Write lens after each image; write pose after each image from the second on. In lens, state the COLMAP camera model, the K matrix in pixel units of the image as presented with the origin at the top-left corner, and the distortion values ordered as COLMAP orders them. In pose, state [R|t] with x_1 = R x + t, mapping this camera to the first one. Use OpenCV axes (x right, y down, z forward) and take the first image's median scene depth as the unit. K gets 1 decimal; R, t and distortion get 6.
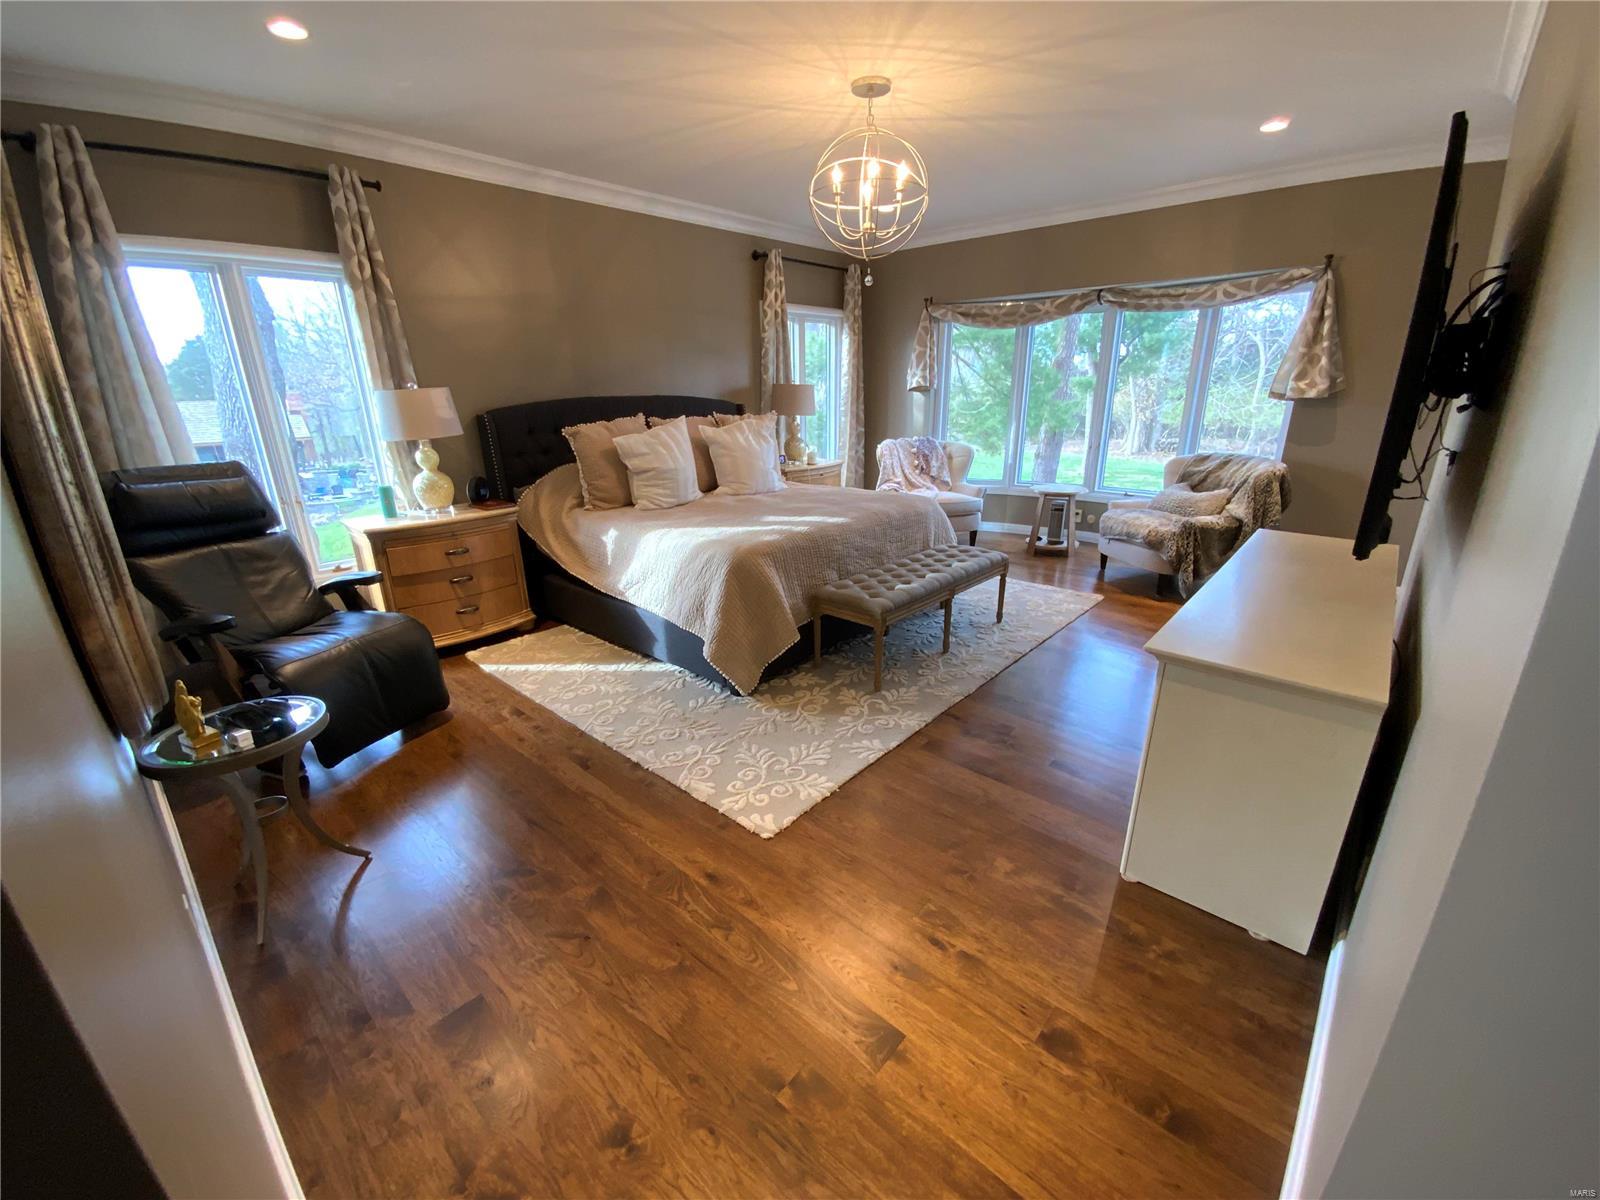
lens RADIAL K [[643.9, 0, 794.8], [0, 643.9, 603.7], [0, 0, 1]] dist [0.001480, -0.011594]
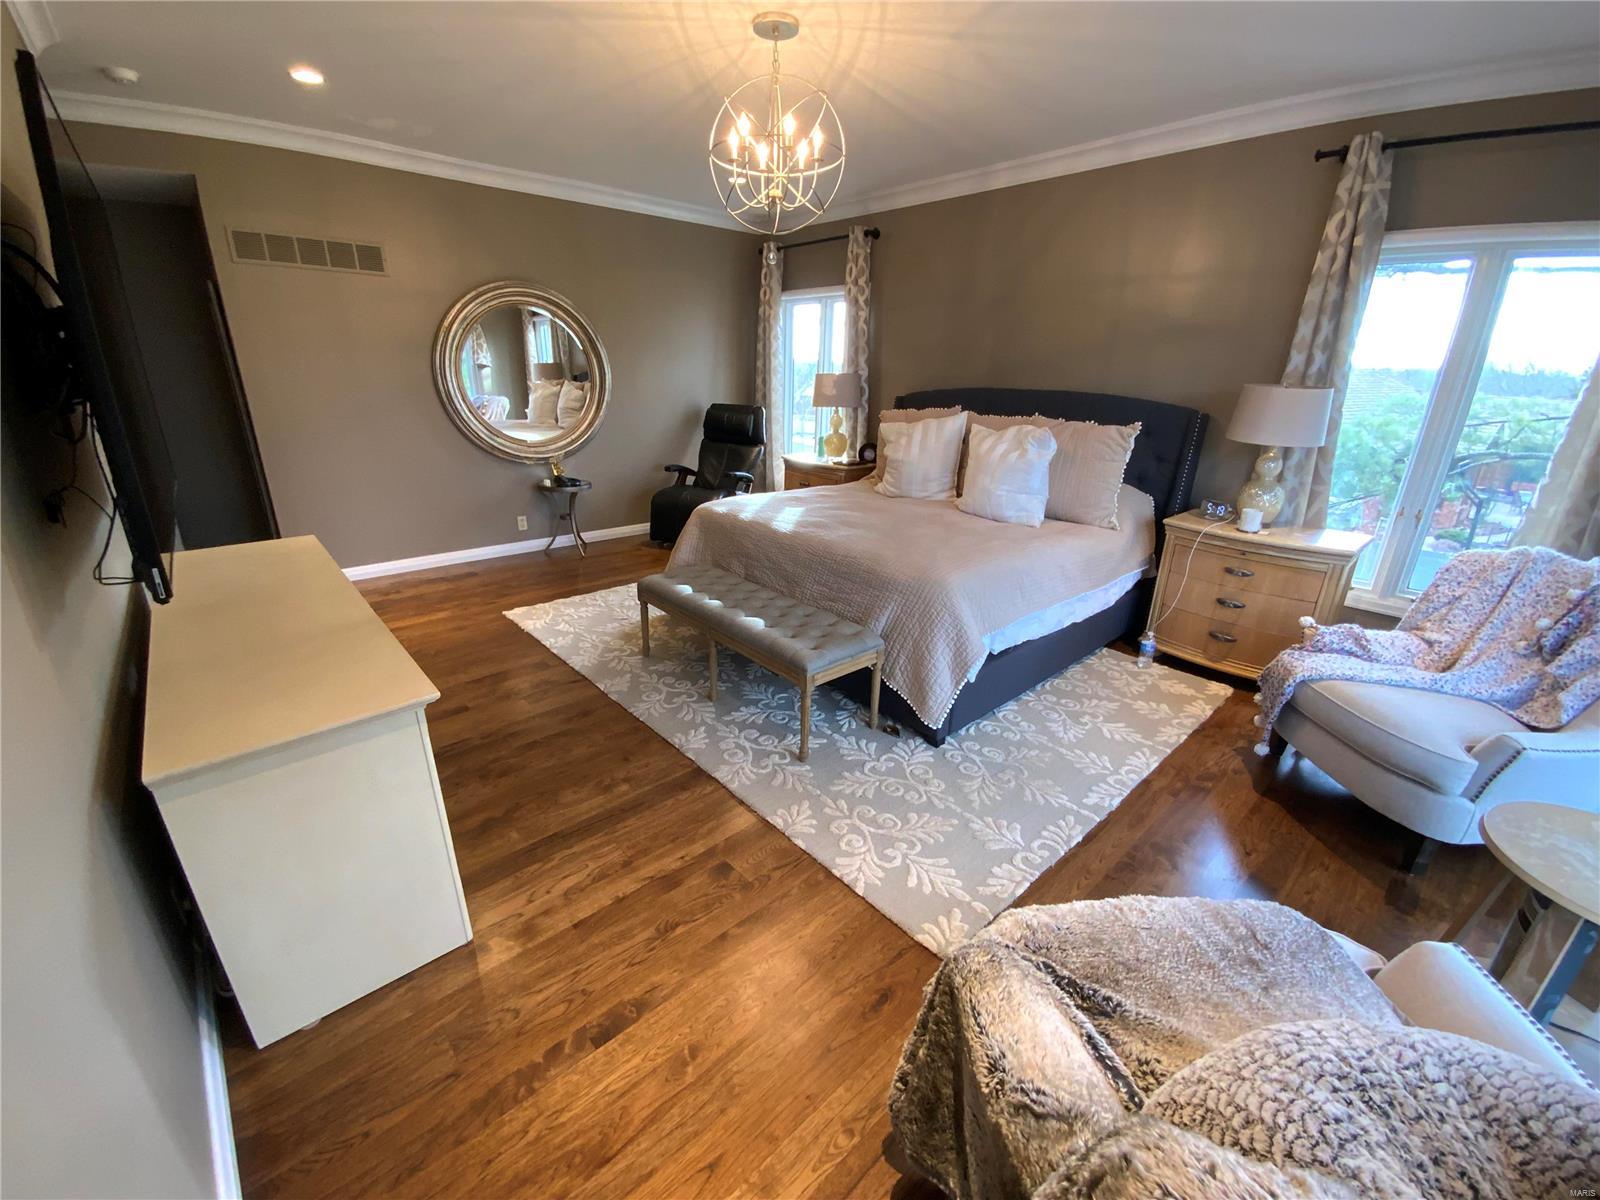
lens RADIAL K [[643.9, 0, 794.8], [0, 643.9, 603.7], [0, 0, 1]] dist [0.001480, -0.011594]
pose [[-0.105176, 0.351346, -0.930319, 1.065791], [-0.338138, 0.867132, 0.365710, -0.419303], [0.935201, 0.353040, 0.027602, 1.155023]]
